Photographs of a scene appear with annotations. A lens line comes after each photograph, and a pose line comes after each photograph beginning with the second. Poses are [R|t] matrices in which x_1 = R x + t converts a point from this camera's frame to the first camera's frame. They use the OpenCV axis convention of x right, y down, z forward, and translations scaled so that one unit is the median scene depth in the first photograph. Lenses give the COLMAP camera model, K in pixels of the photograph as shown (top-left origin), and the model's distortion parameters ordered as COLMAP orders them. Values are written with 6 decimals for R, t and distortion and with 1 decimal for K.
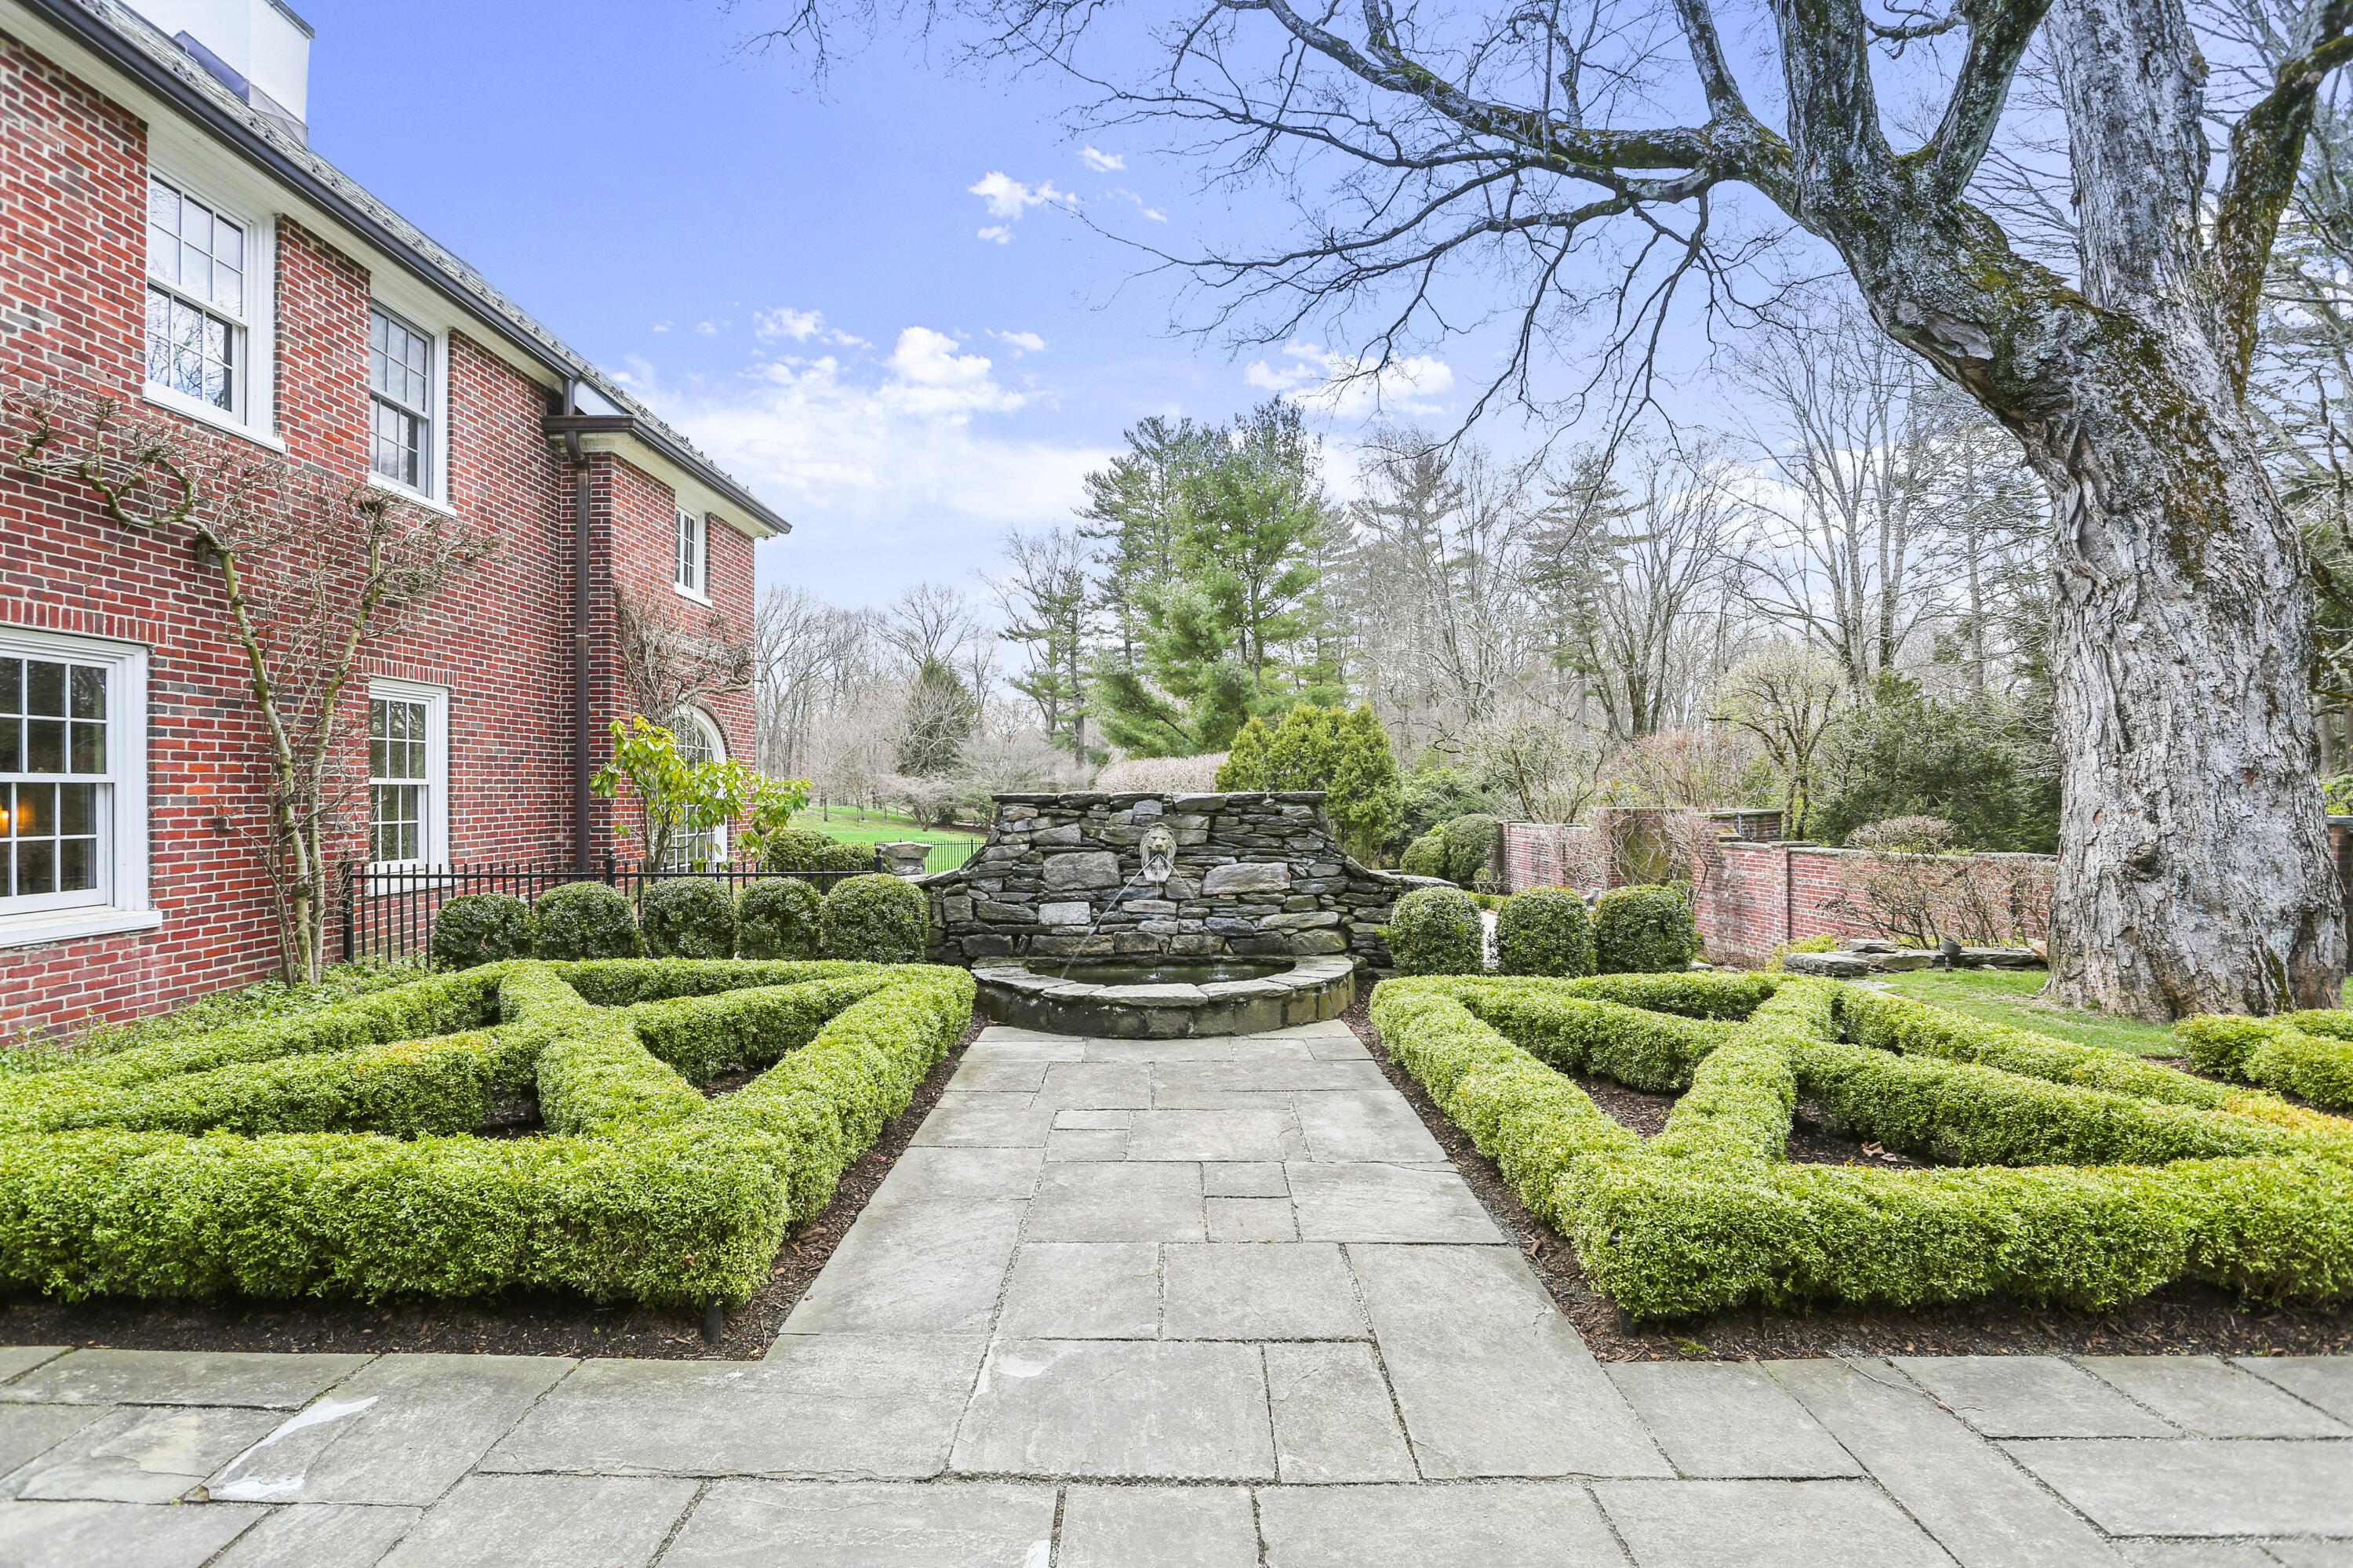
lens RADIAL K [[1180.9, 0, 1179.5], [0, 1180.9, 792.9], [0, 0, 1]] dist [-0.042264, 0.010463]
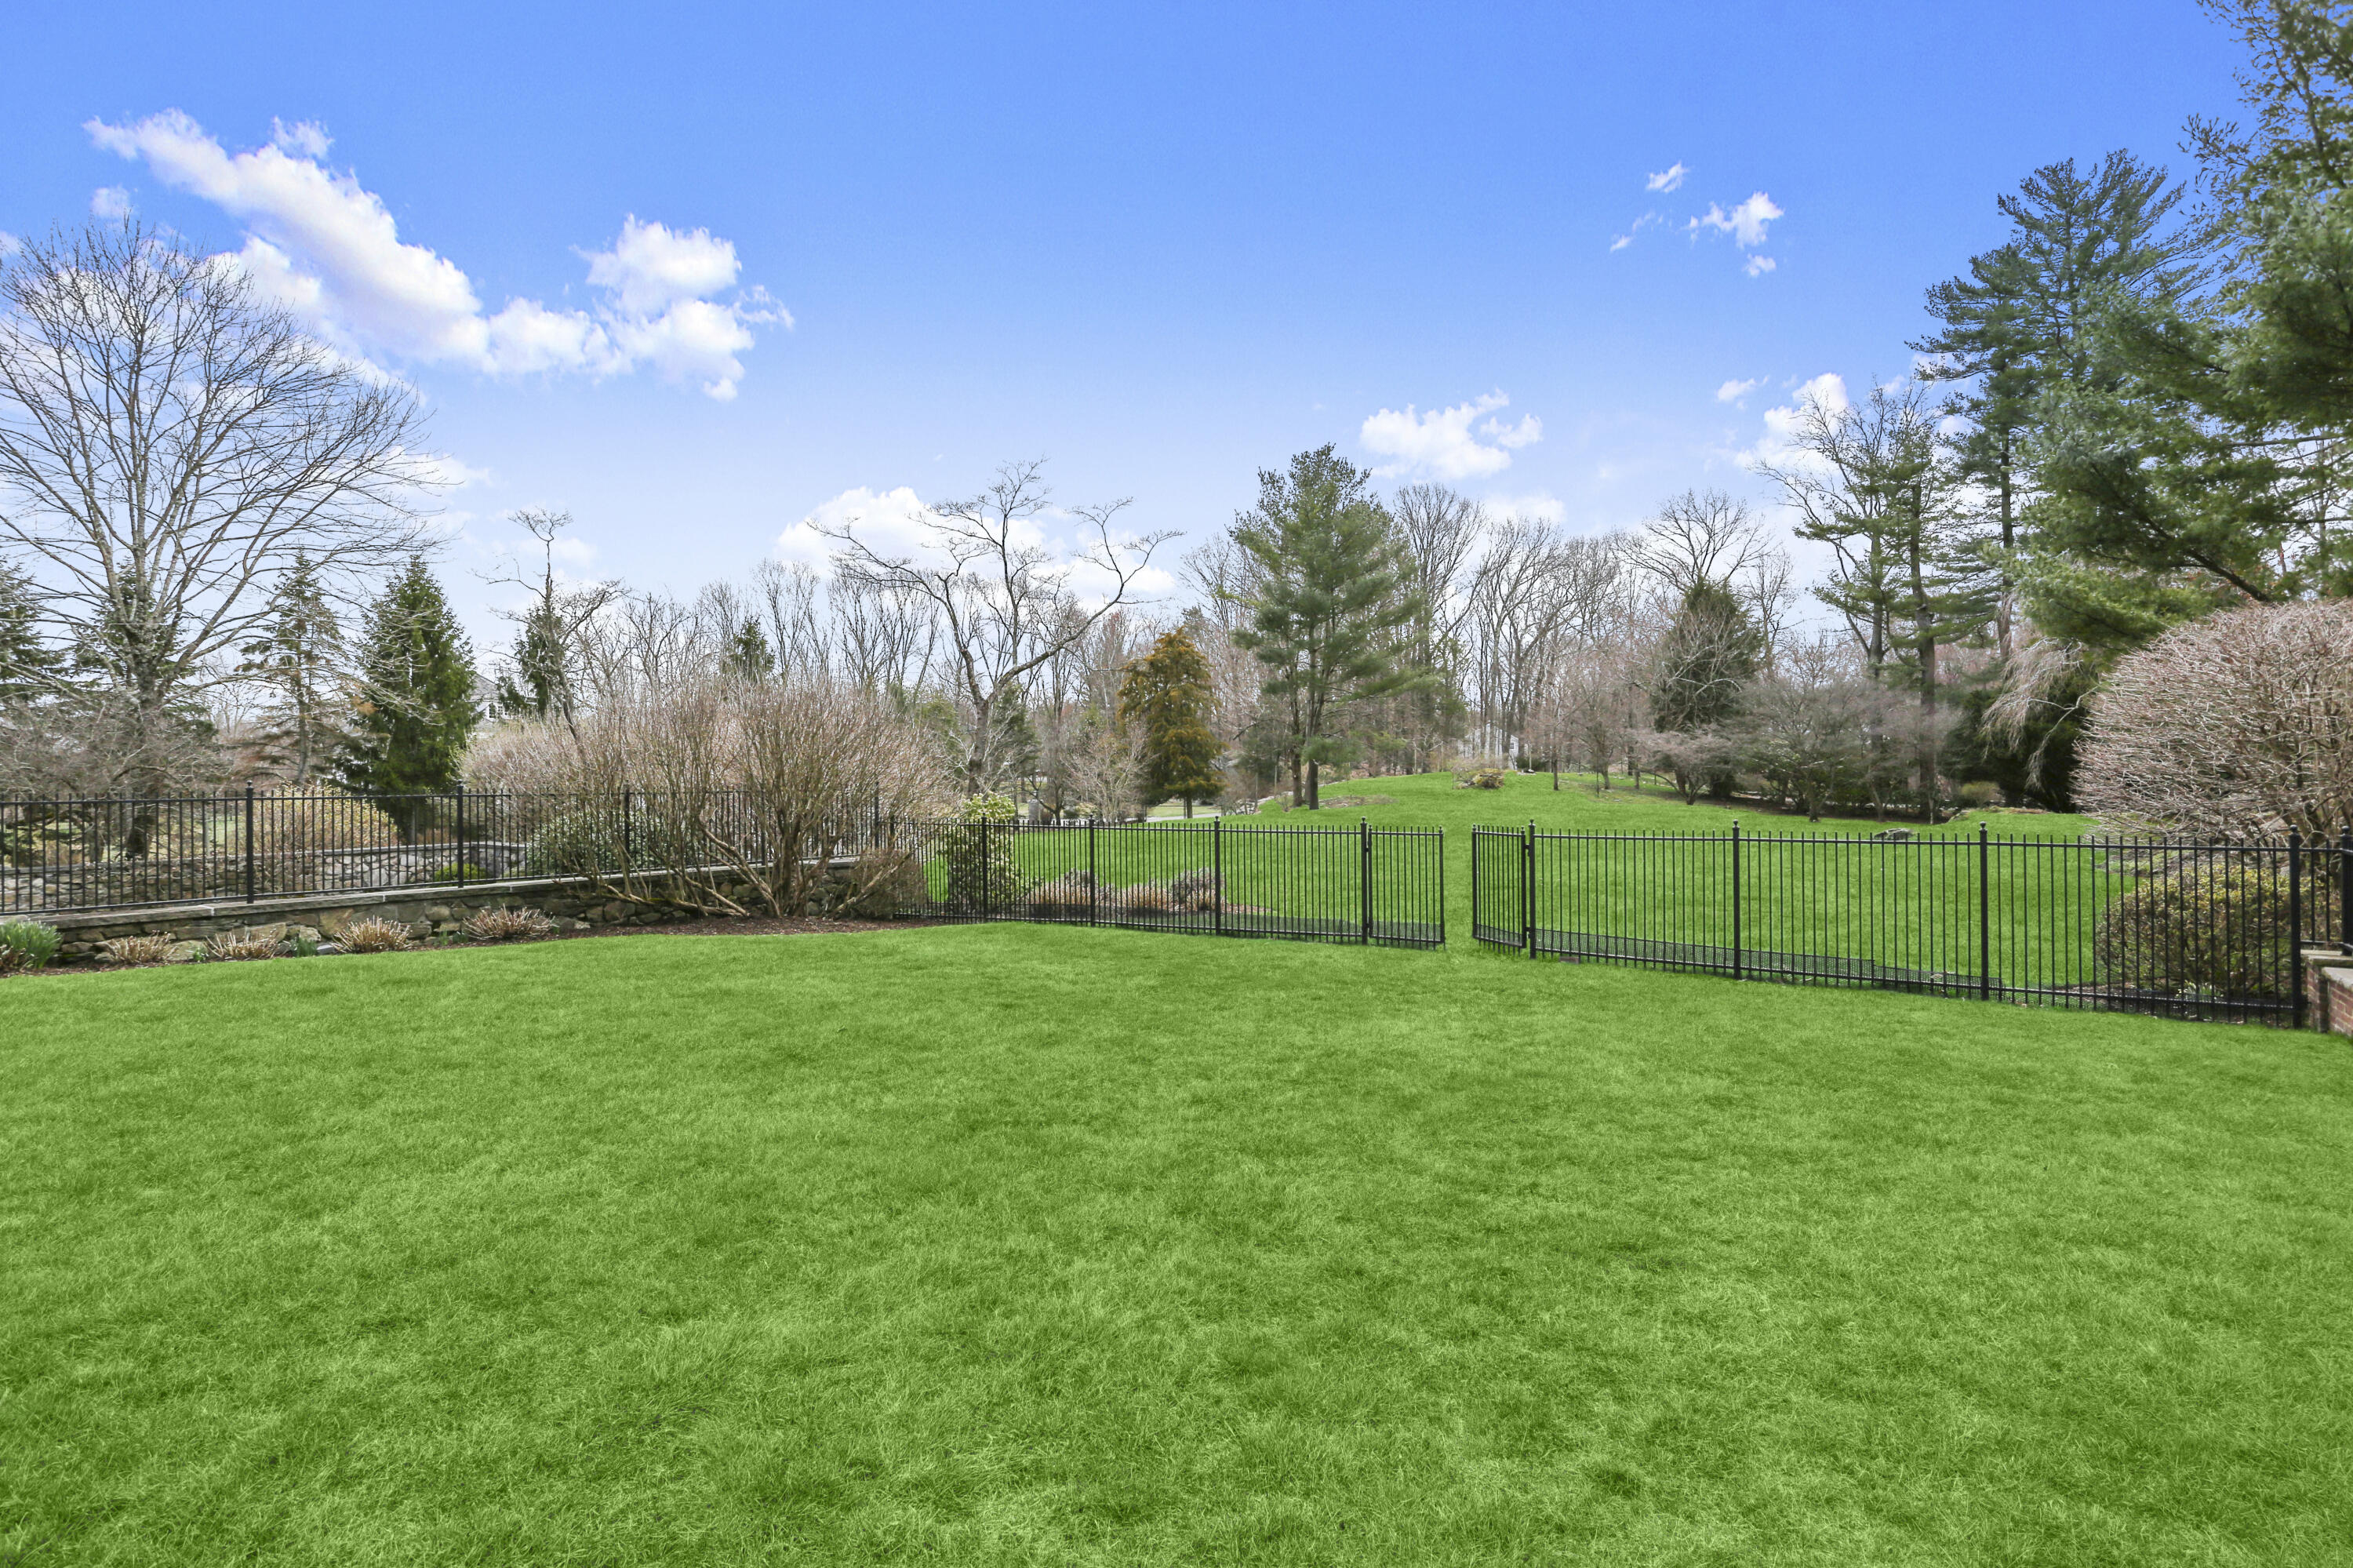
lens RADIAL K [[1180.9, 0, 1175.0], [0, 1180.9, 763.2], [0, 0, 1]] dist [-0.042264, 0.010463]
pose [[0.803348, -0.004677, -0.595492, -0.033426], [0.003519, 0.999989, -0.003105, 0.007432], [0.595500, 0.000399, 0.803355, 0.195101]]
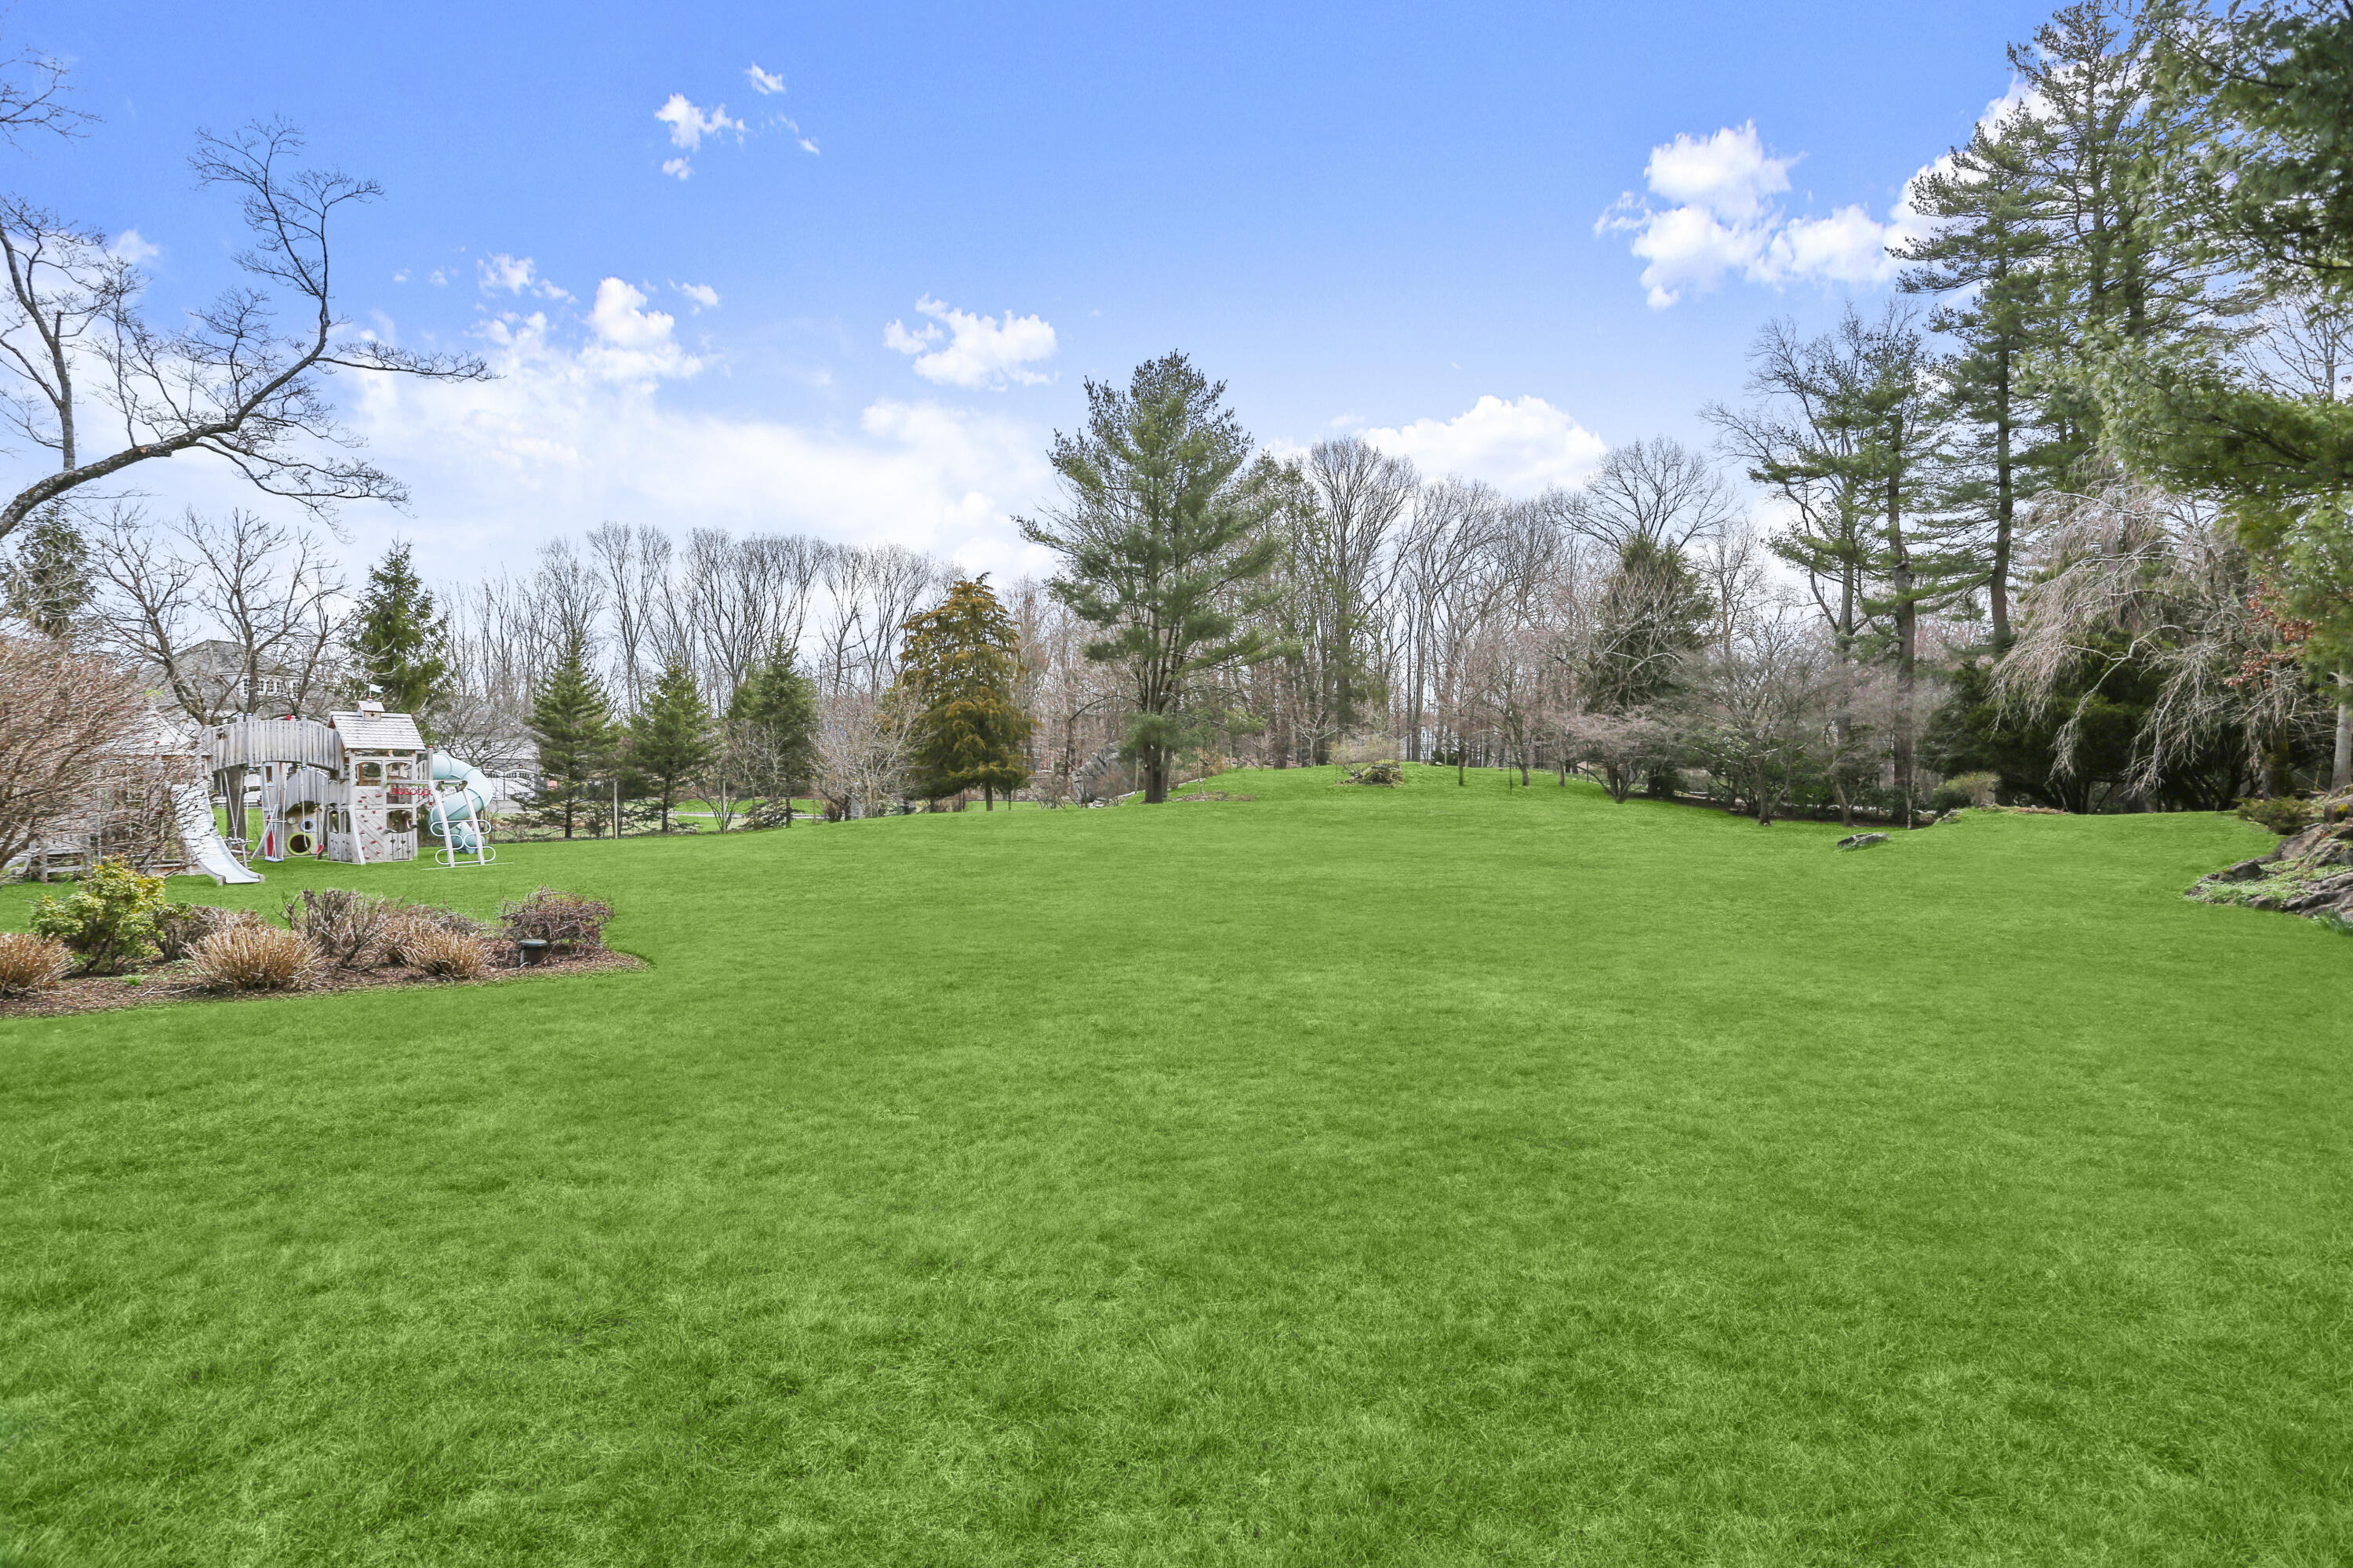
lens RADIAL K [[1180.9, 0, 1194.0], [0, 1180.9, 789.8], [0, 0, 1]] dist [-0.042264, 0.010463]
pose [[0.822145, 0.013850, -0.569110, -0.046265], [-0.005654, 0.999853, 0.016166, 0.015874], [0.569250, -0.010074, 0.822103, 0.345295]]
